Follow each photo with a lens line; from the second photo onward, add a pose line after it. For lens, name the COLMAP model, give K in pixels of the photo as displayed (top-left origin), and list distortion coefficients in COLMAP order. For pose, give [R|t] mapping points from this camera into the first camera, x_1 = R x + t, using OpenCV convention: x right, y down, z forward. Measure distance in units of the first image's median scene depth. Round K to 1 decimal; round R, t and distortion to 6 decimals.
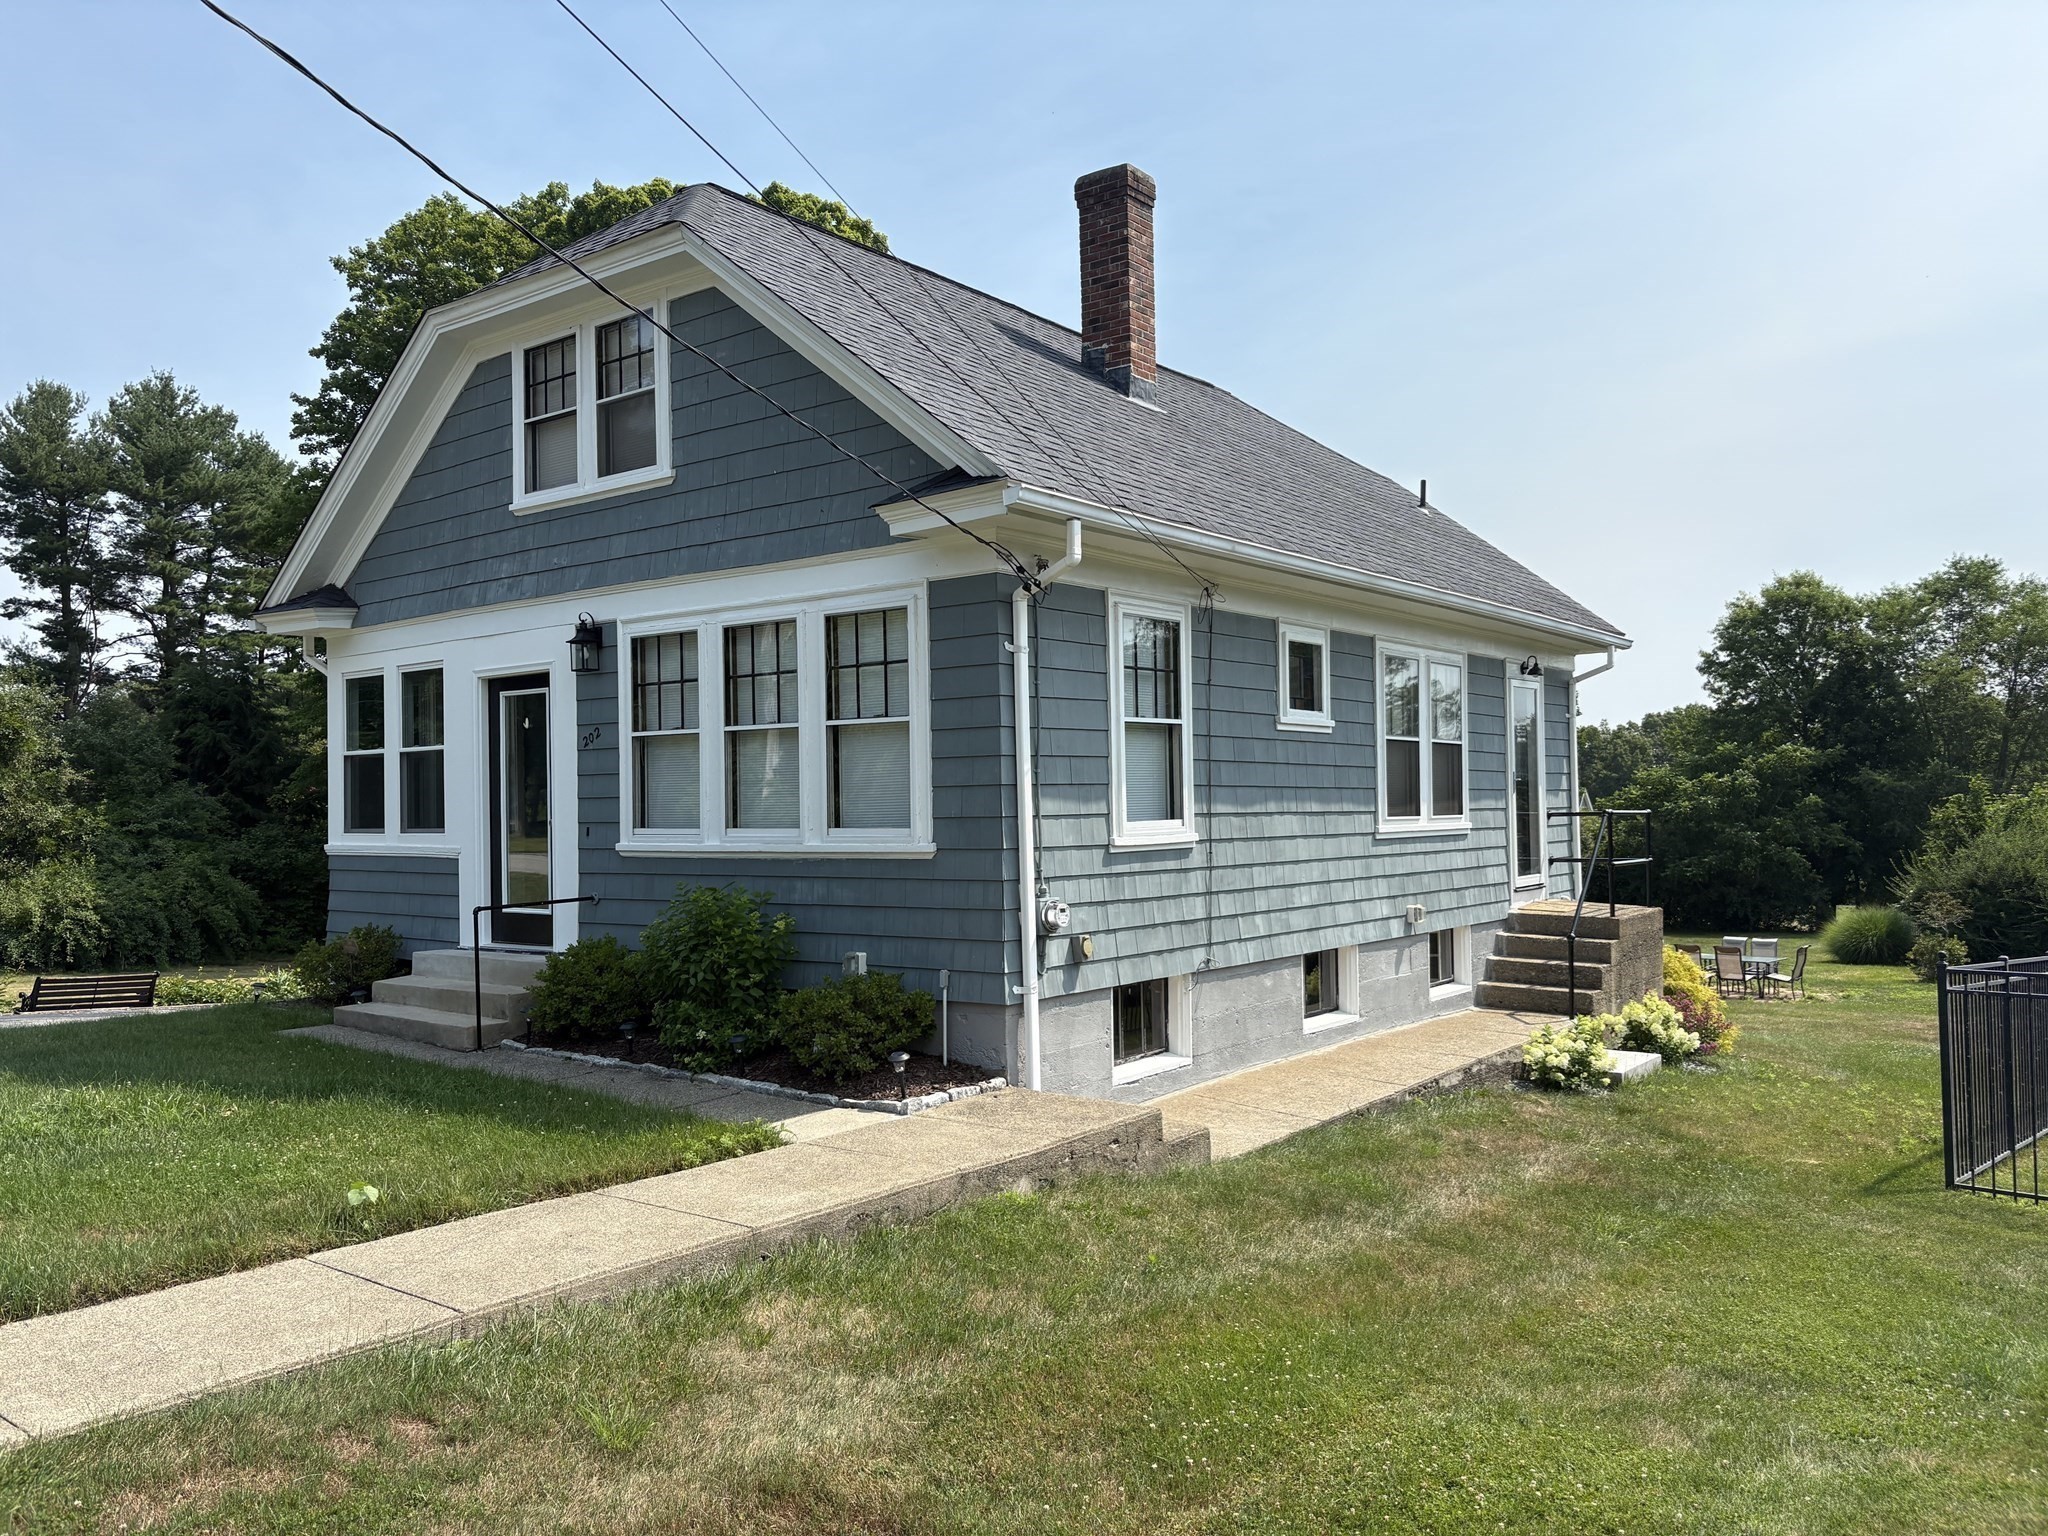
lens RADIAL K [[1518.1, 0, 1024.0], [0, 1518.1, 768.0], [0, 0, 1]] dist [-0.002887, 0.000678]
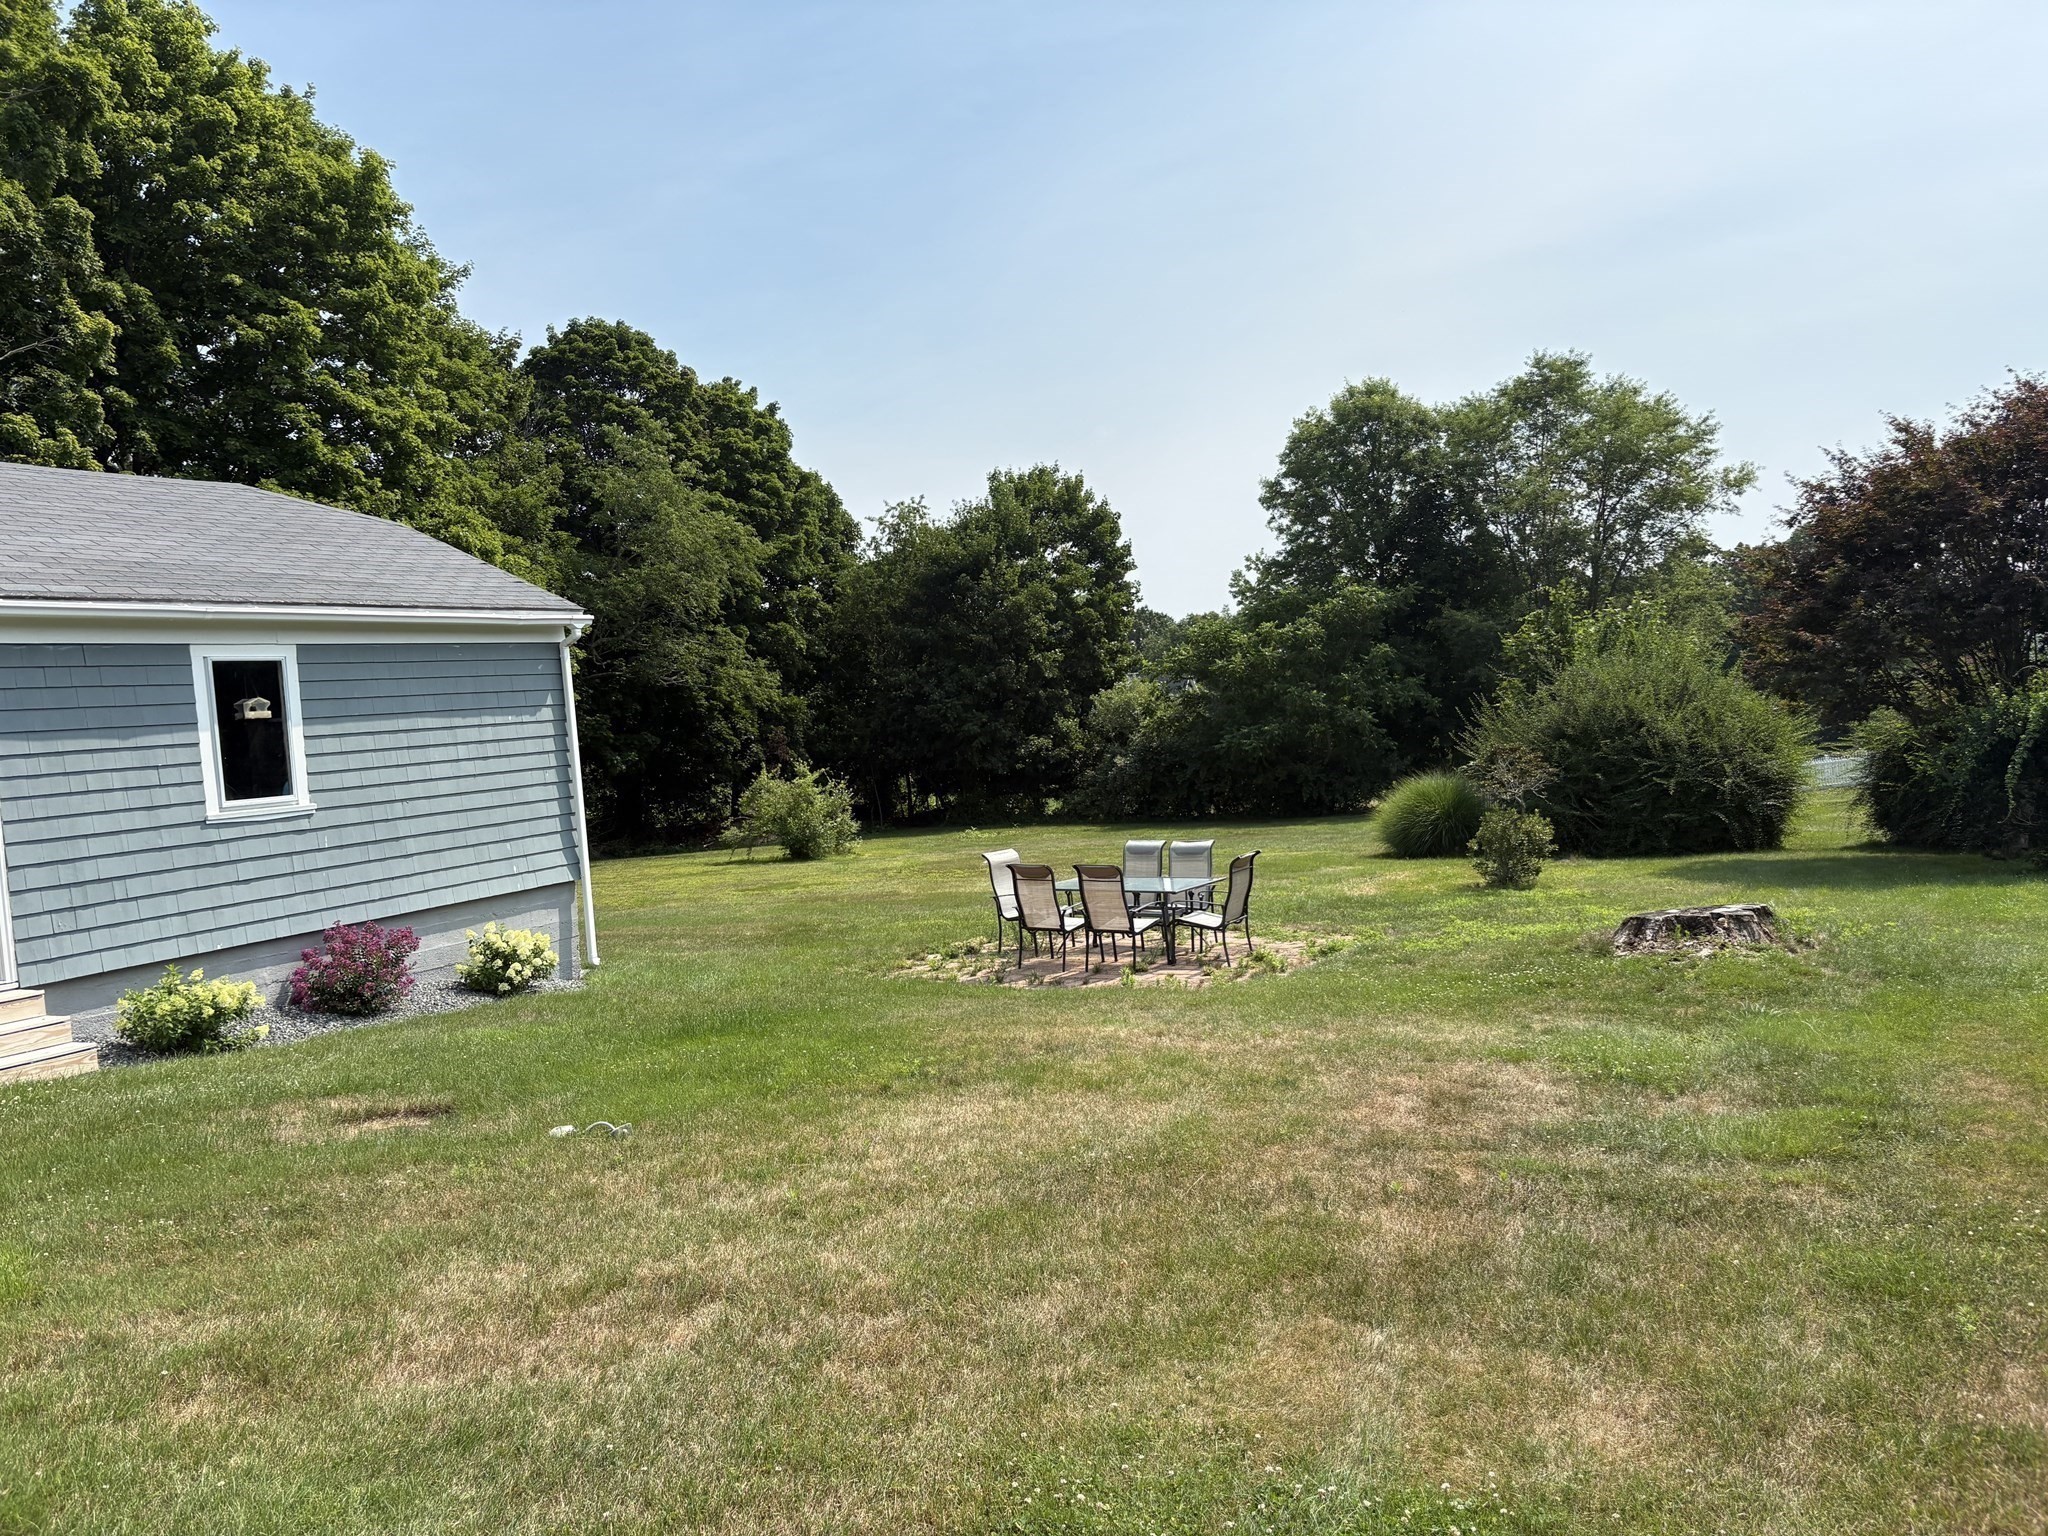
lens RADIAL K [[1571.7, 0, 1024.0], [0, 1571.7, 768.0], [0, 0, 1]] dist [-0.000952, -0.086547]
pose [[0.973356, -0.049554, 0.223880, 0.133918], [0.035982, 0.997282, 0.064302, 0.022139], [-0.226457, -0.054533, 0.972493, 0.211800]]
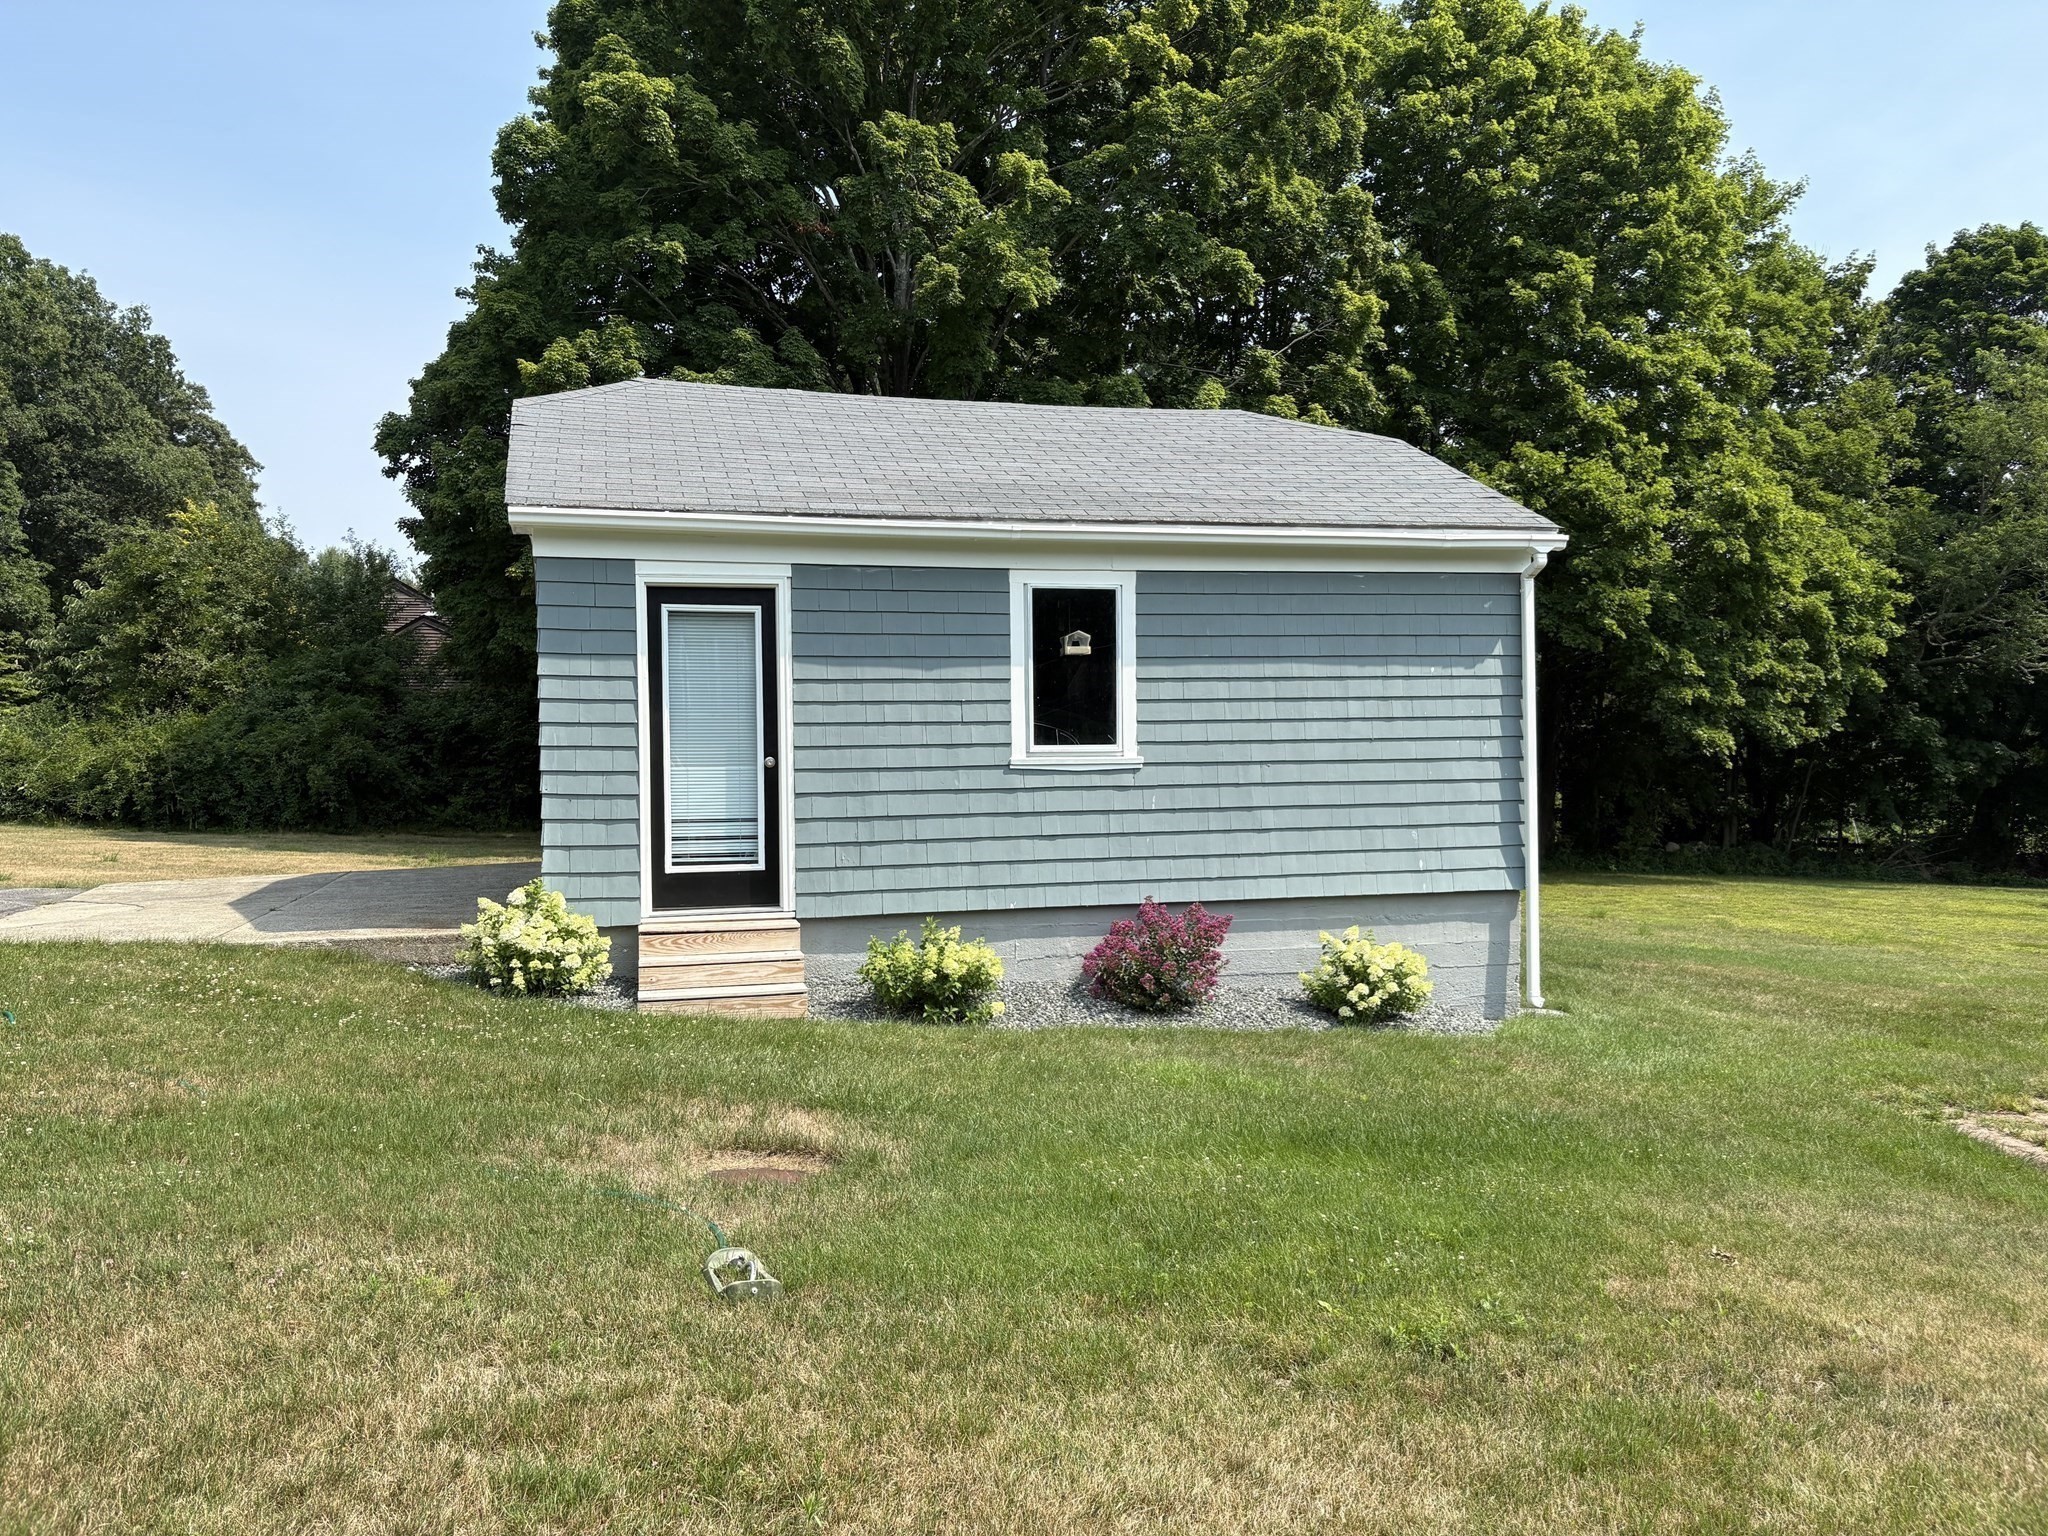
lens RADIAL K [[1495.1, 0, 1024.0], [0, 1495.1, 768.0], [0, 0, 1]] dist [0.052660, -0.074089]
pose [[0.789833, 0.026394, -0.612754, 0.225699], [0.006308, 0.998671, 0.051149, 0.035730], [0.613289, -0.044264, 0.788617, 0.364556]]
